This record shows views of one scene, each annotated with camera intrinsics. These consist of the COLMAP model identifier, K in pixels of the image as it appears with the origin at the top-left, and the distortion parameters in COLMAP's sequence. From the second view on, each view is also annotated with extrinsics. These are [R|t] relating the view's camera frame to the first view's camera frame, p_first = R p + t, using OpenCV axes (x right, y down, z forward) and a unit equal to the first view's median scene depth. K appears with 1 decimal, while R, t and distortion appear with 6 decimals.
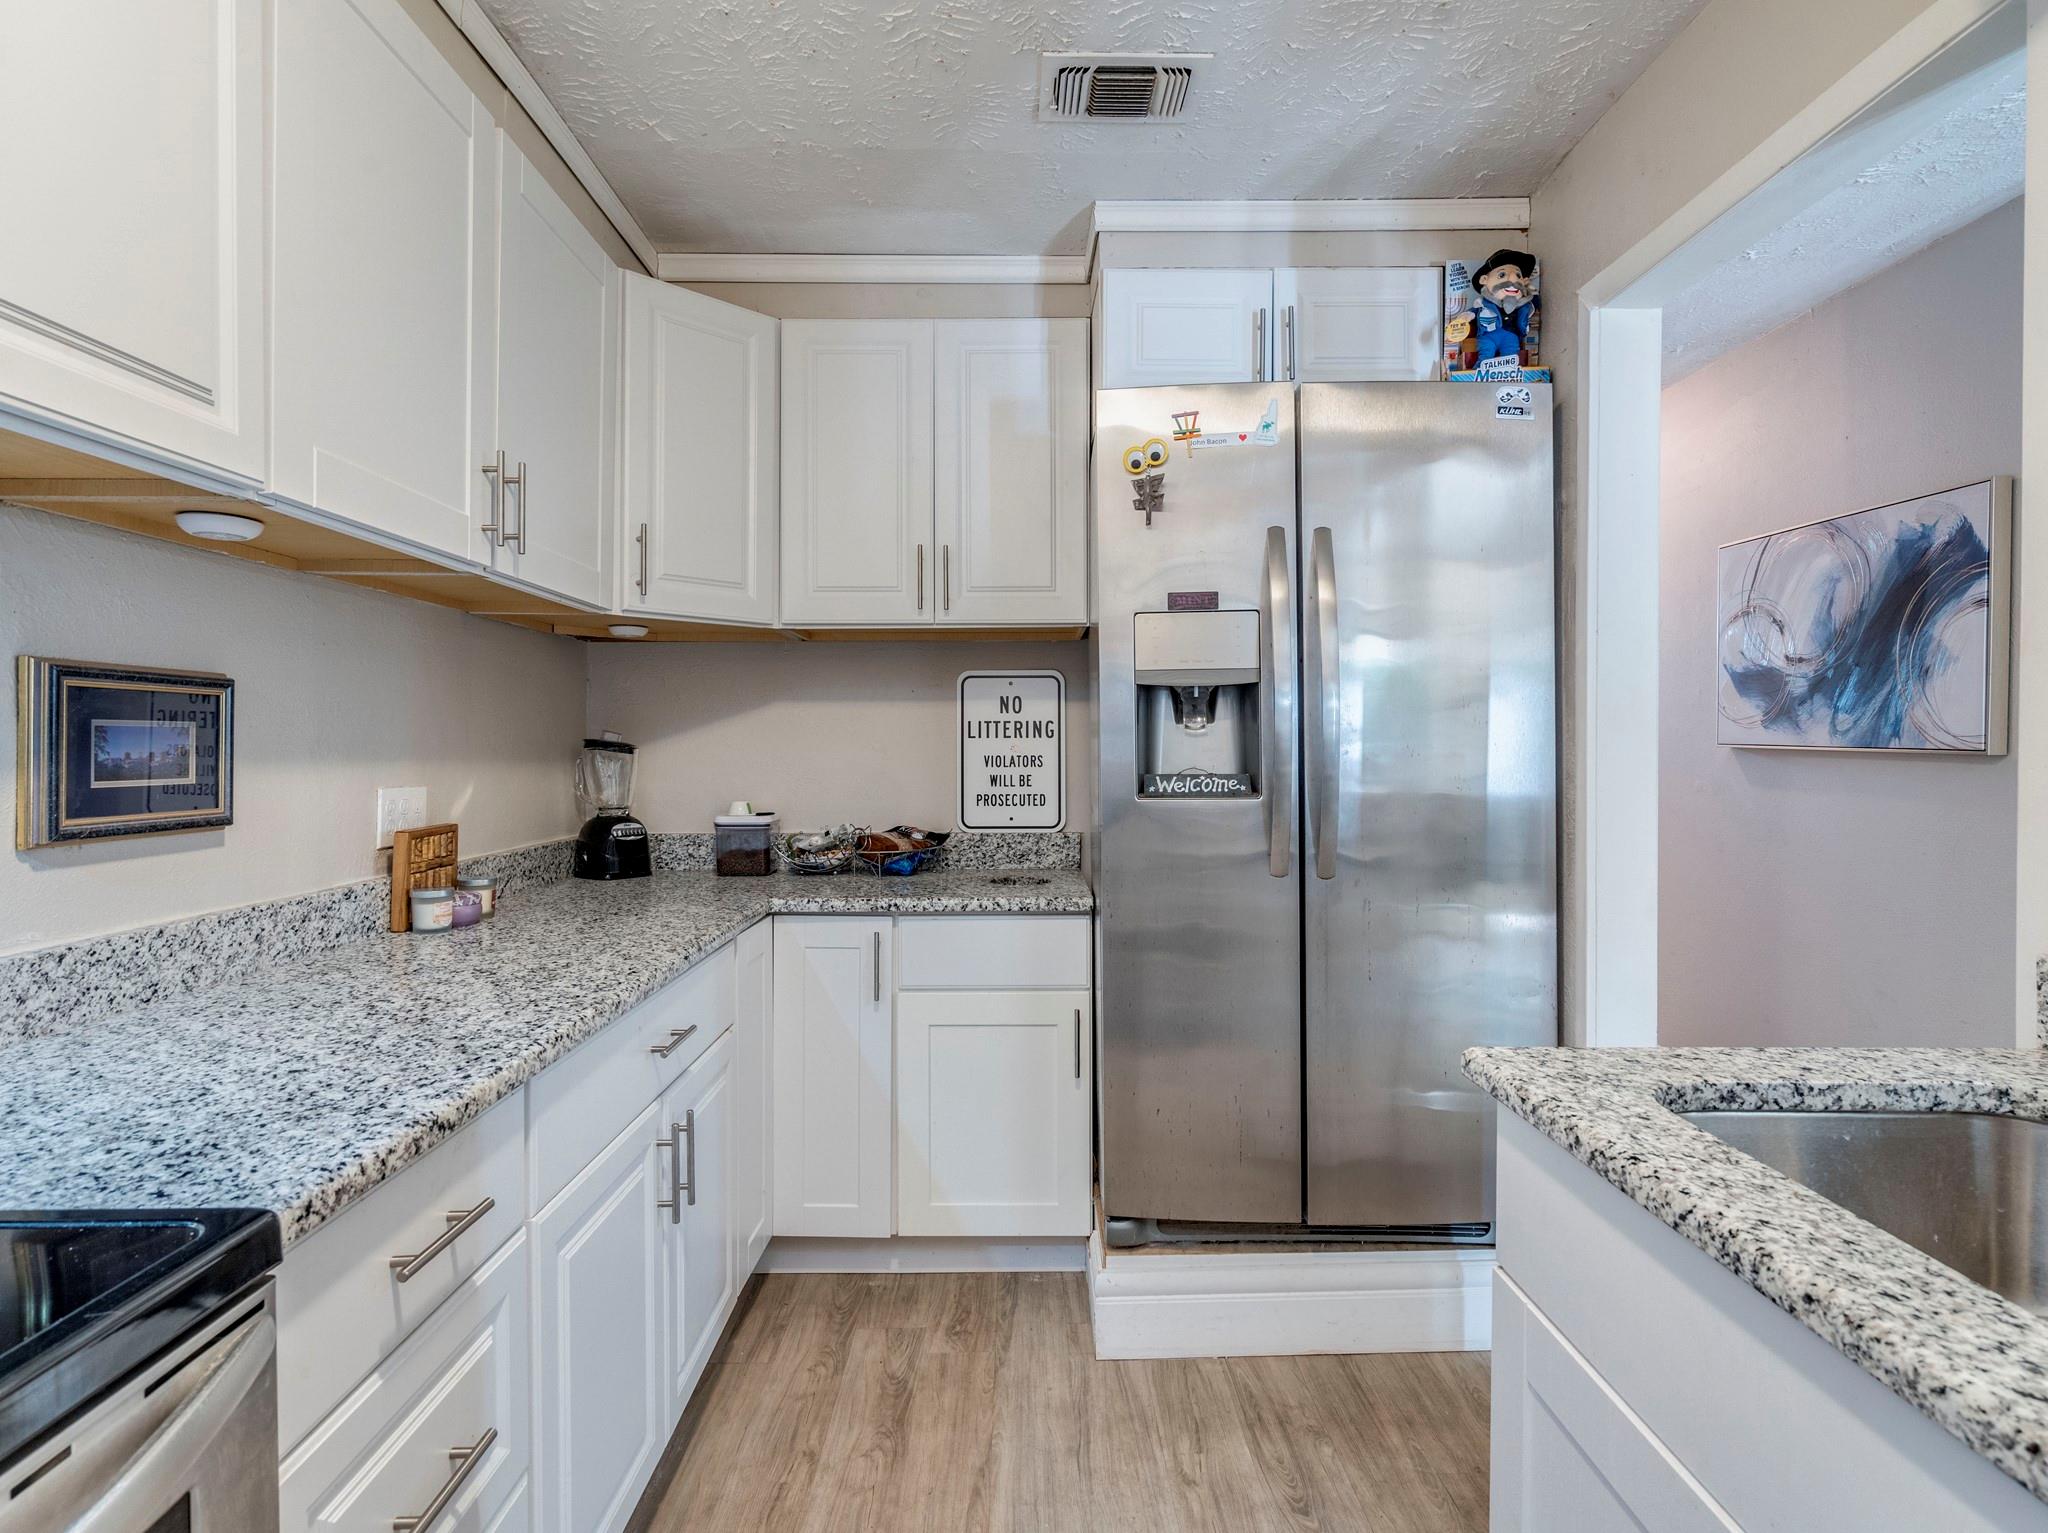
lens RADIAL K [[1096.4, 0, 1032.7], [0, 1096.4, 785.0], [0, 0, 1]] dist [0.007231, -0.000982]
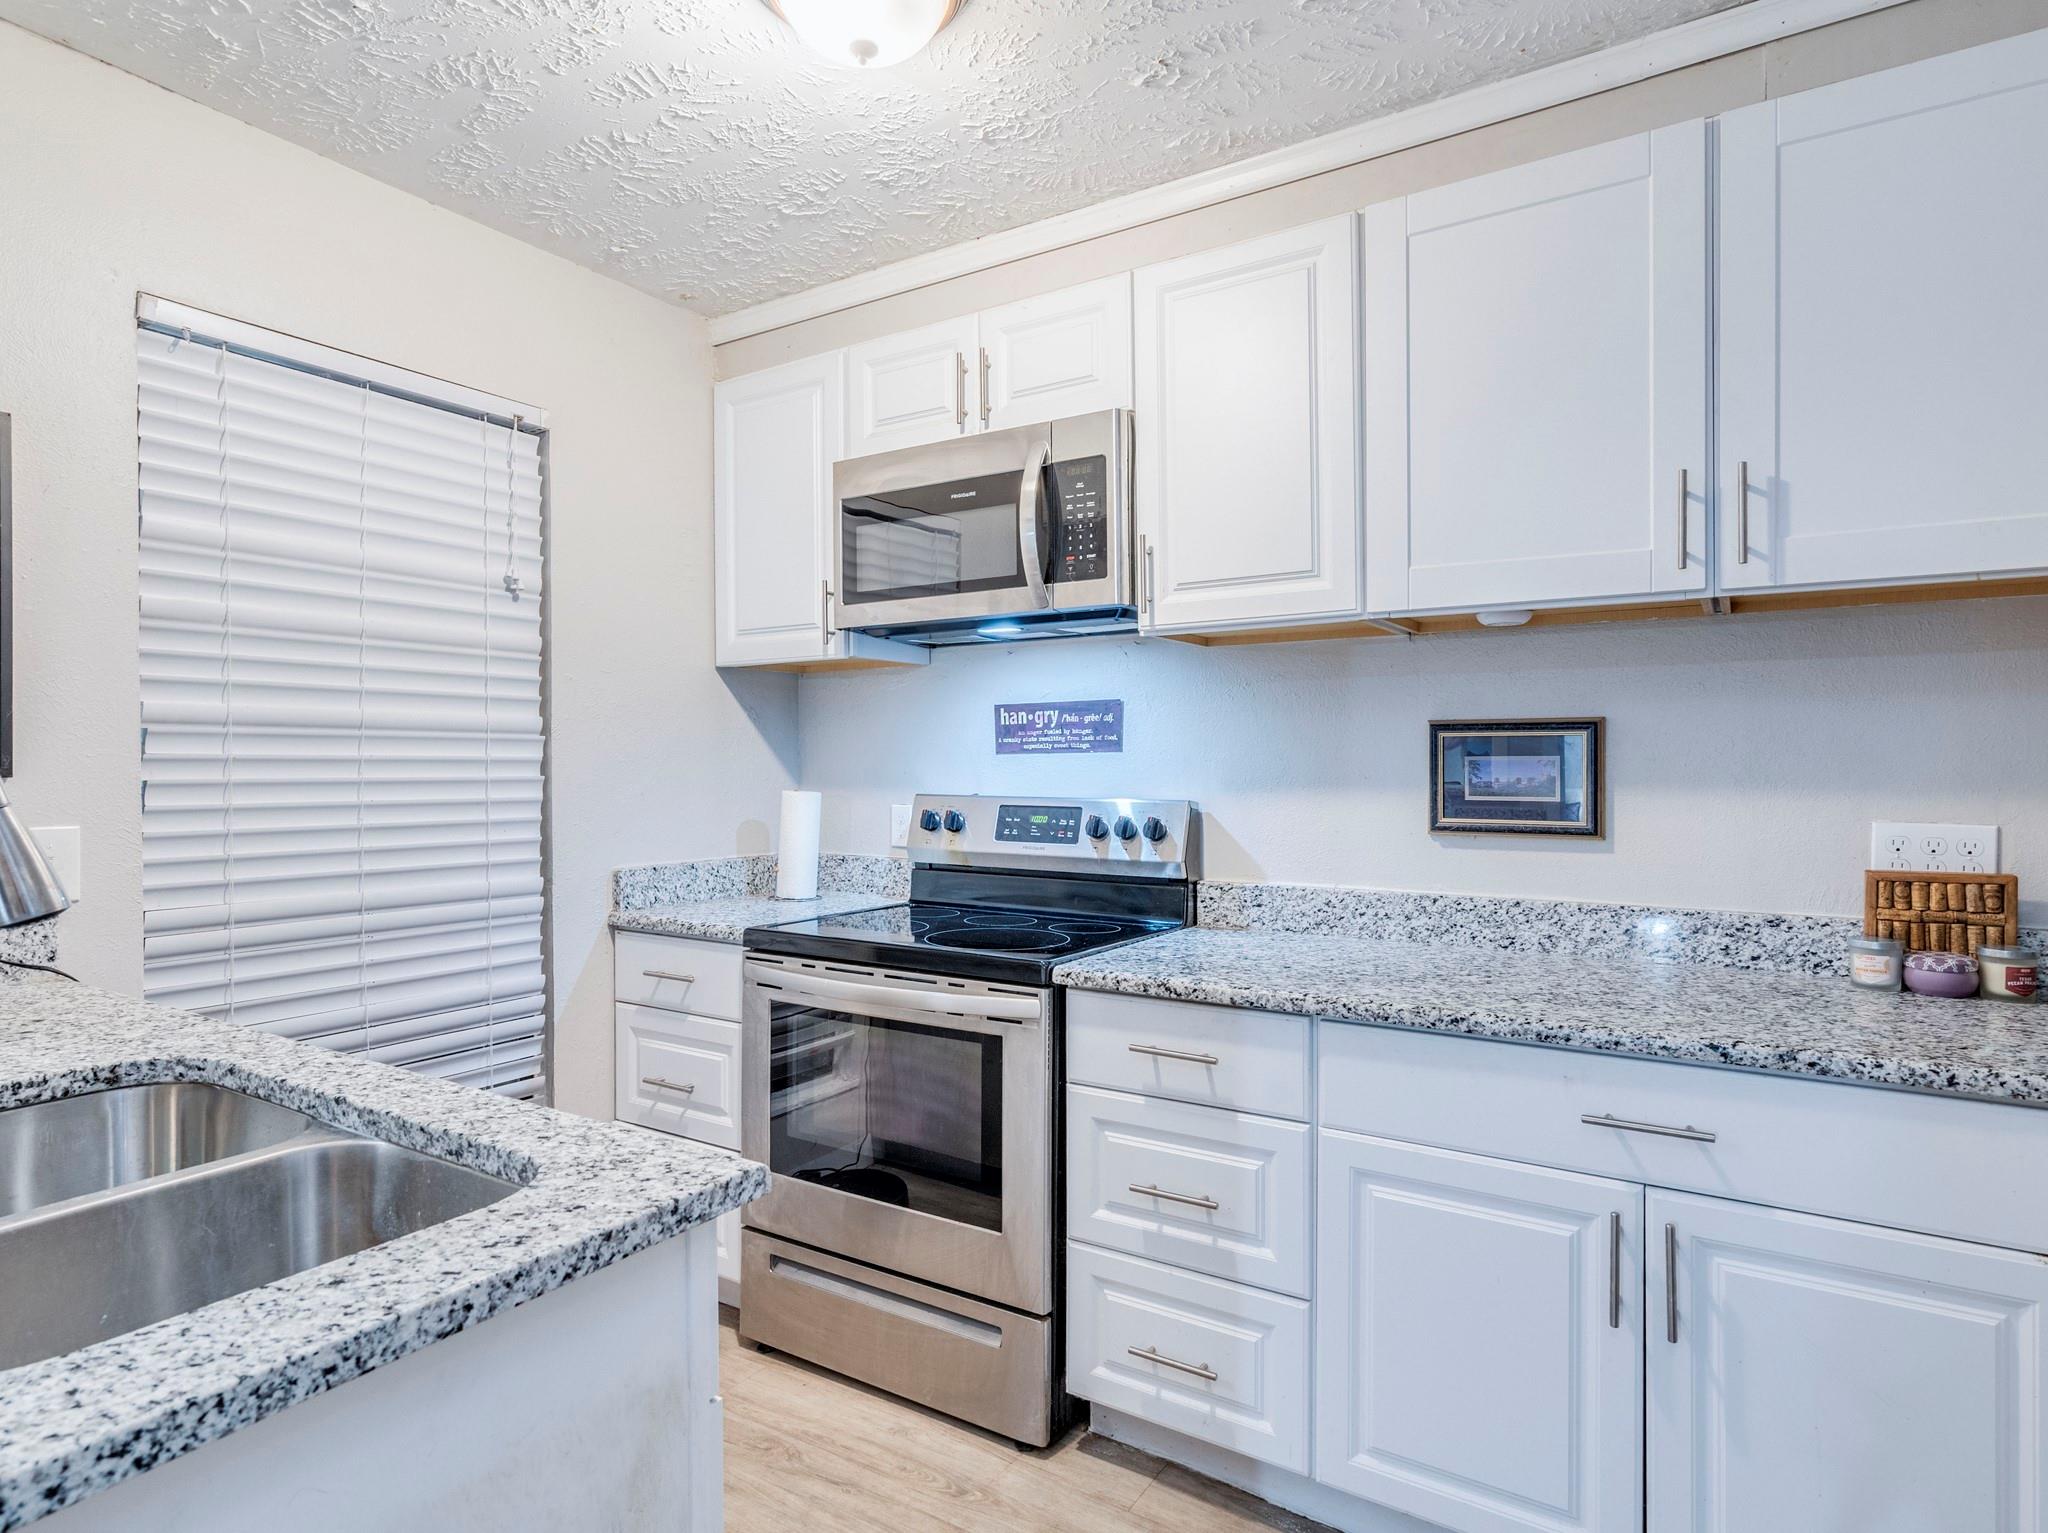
lens RADIAL K [[1085.6, 0, 1028.0], [0, 1085.6, 781.2], [0, 0, 1]] dist [-0.005774, 0.000025]
pose [[-0.547880, 0.013387, -0.836450, 0.803432], [-0.028971, 0.998969, 0.034963, -0.061289], [0.836055, 0.043388, -0.546927, 1.338422]]
